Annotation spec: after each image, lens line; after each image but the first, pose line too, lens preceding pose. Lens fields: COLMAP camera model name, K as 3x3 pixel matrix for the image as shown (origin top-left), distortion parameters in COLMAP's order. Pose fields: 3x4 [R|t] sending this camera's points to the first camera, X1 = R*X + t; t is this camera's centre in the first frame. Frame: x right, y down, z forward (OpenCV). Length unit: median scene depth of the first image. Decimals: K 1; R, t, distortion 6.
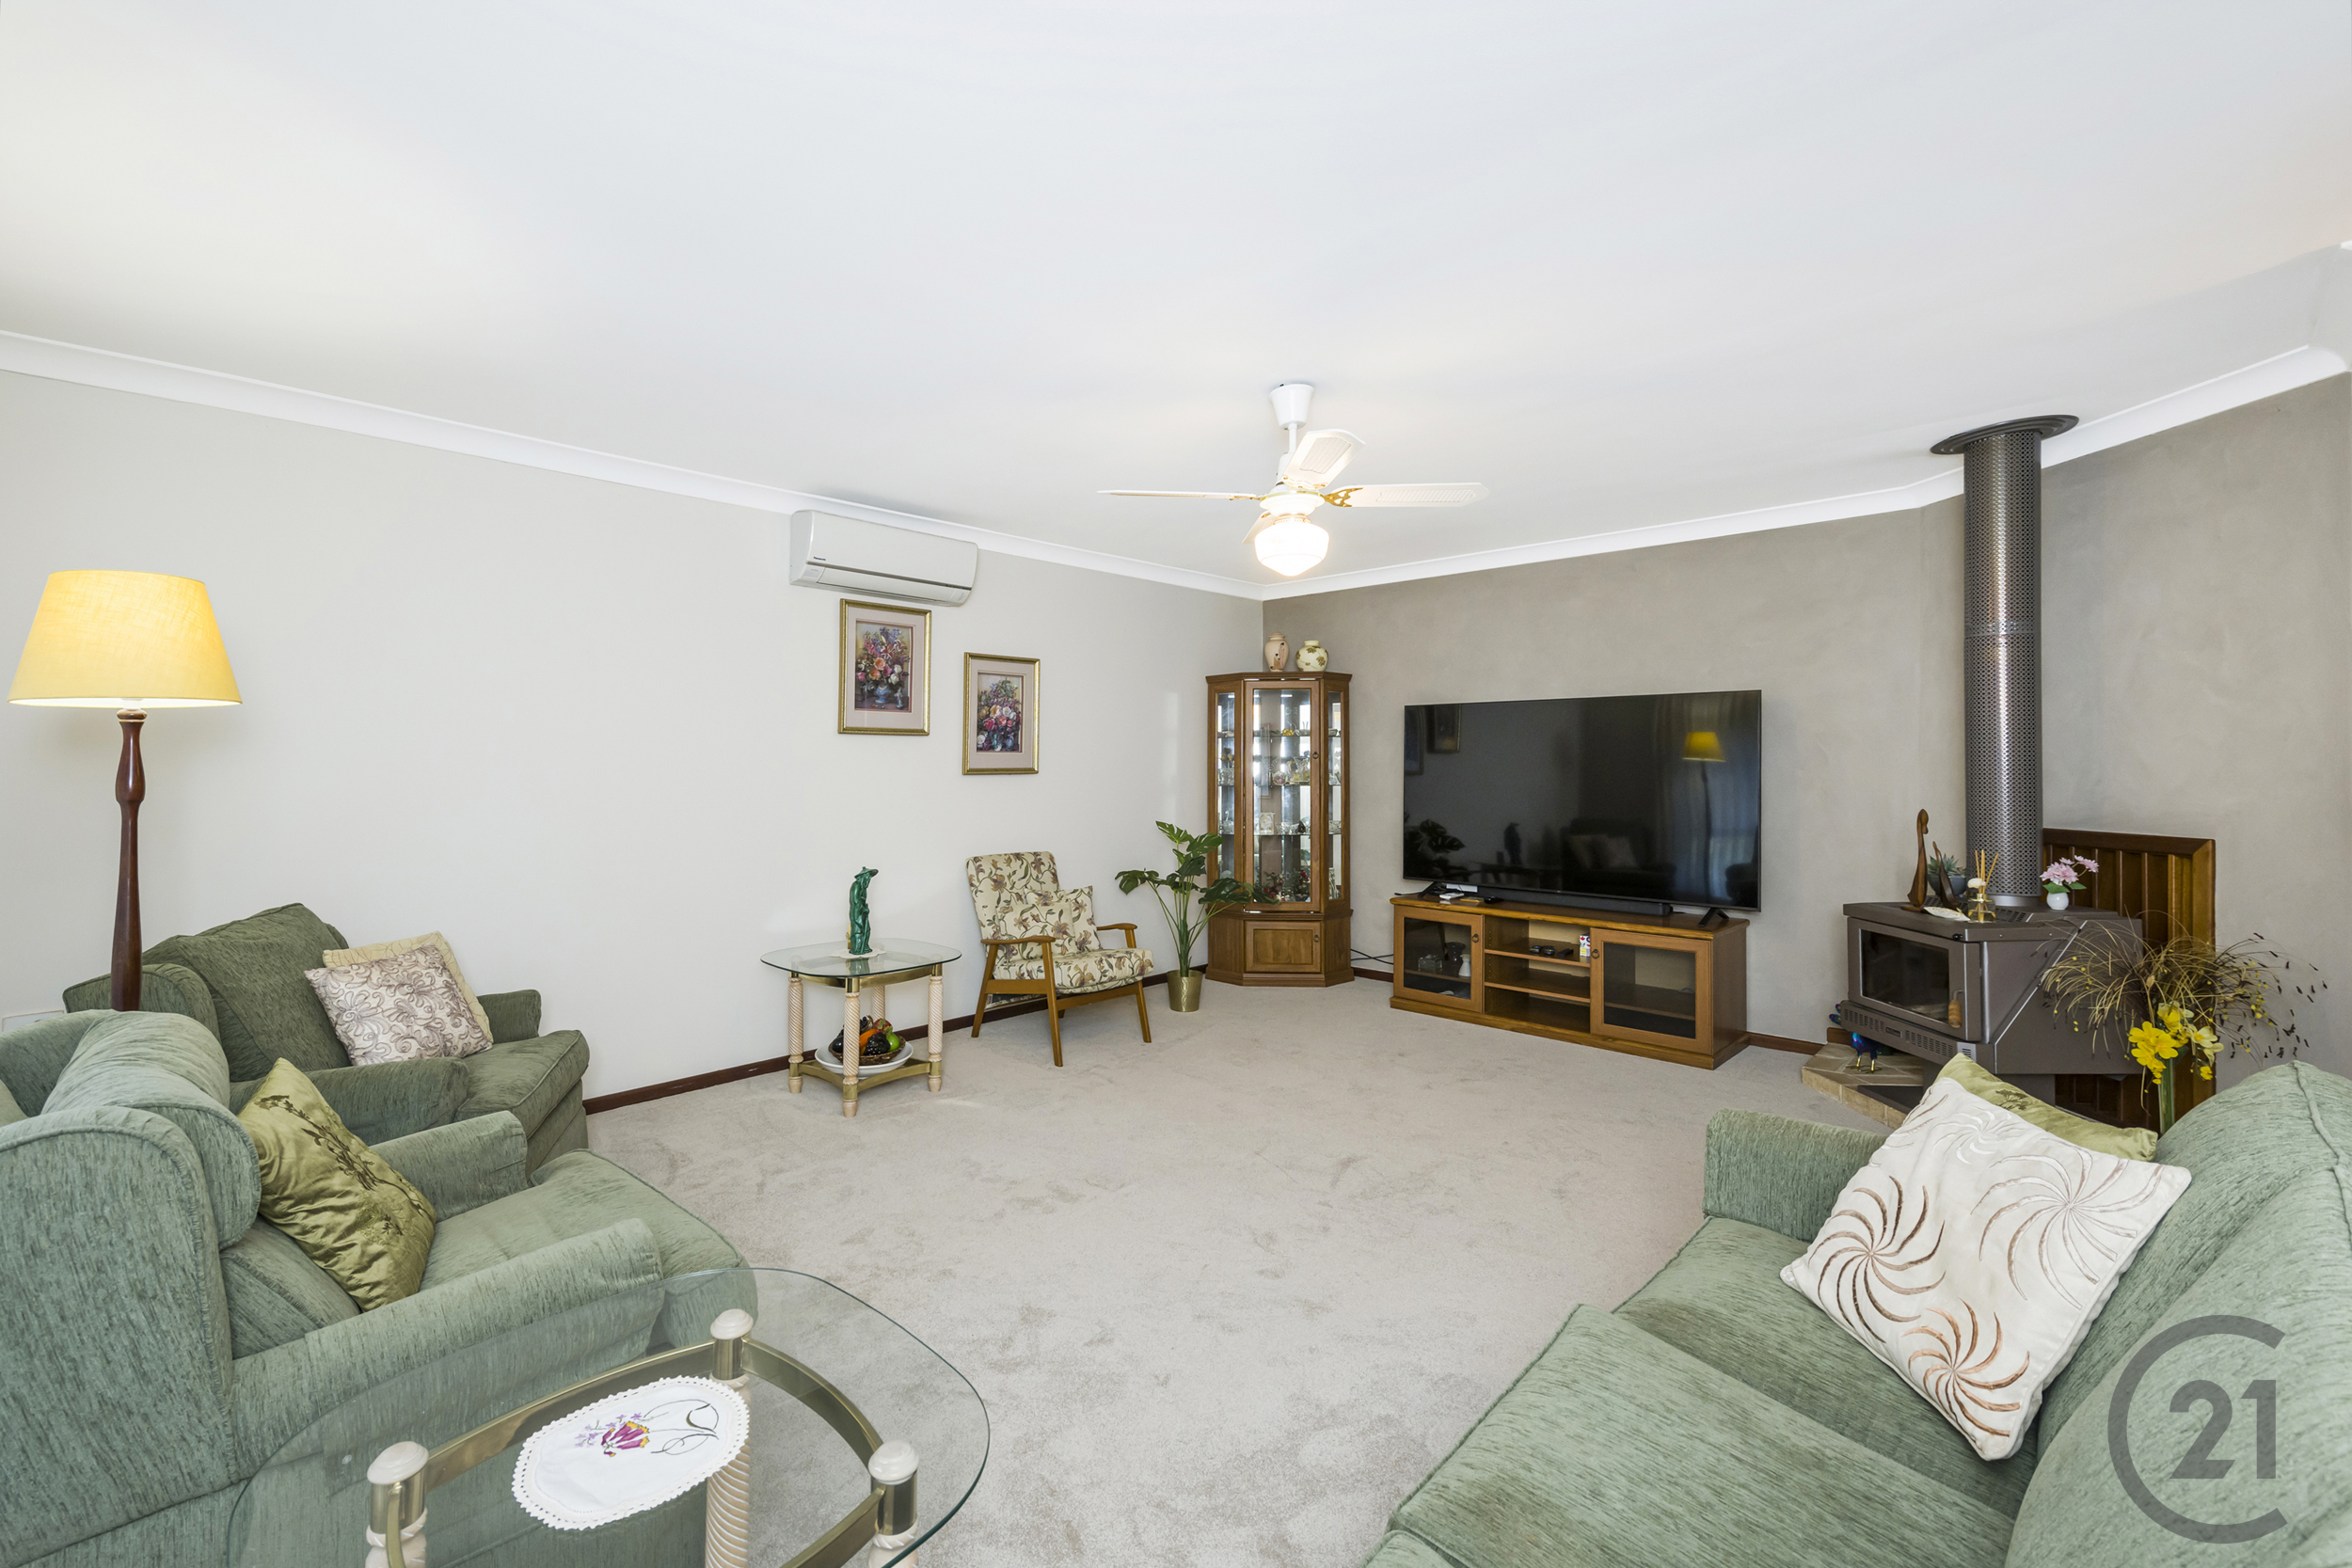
lens RADIAL K [[1046.1, 0, 1088.0], [0, 1046.1, 762.4], [0, 0, 1]] dist [-0.000375, -0.000111]
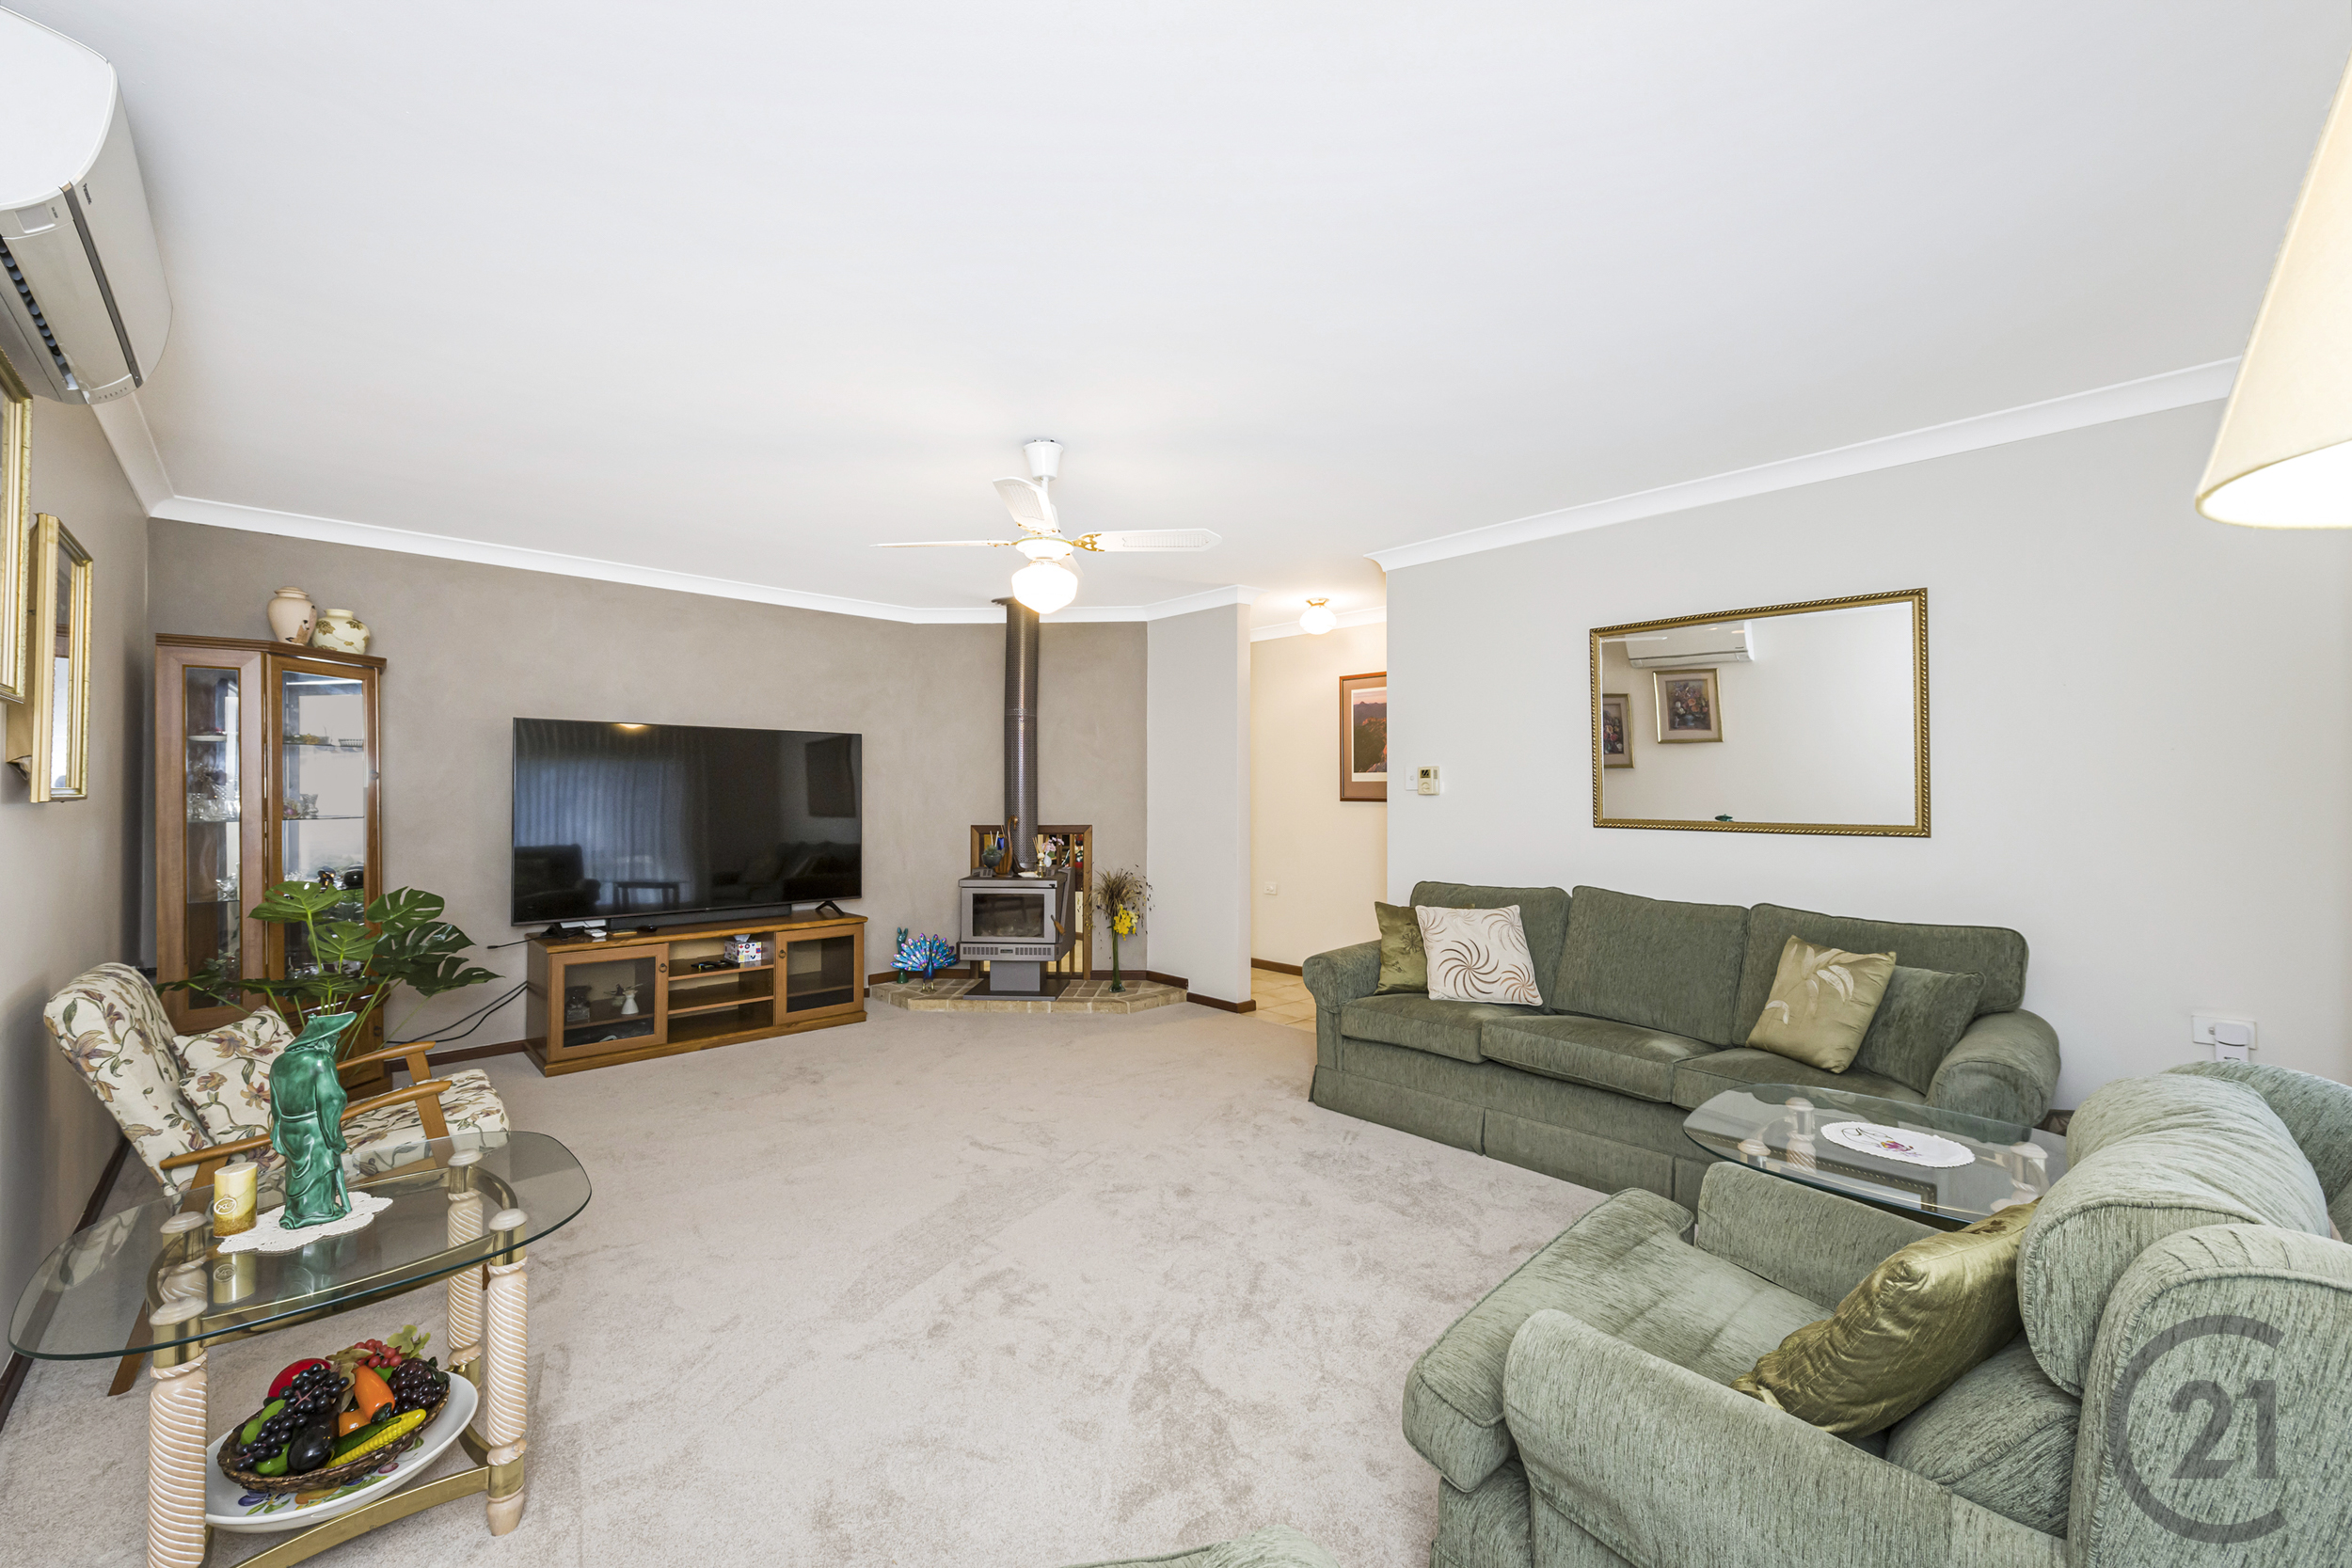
lens RADIAL K [[914.9, 0, 1184.5], [0, 914.9, 794.4], [0, 0, 1]] dist [0.030570, -0.007838]
pose [[0.007284, -0.002897, 0.999969, -0.538082], [-0.001418, 0.999995, 0.002908, 0.005493], [-0.999972, -0.001439, 0.007280, 0.576533]]
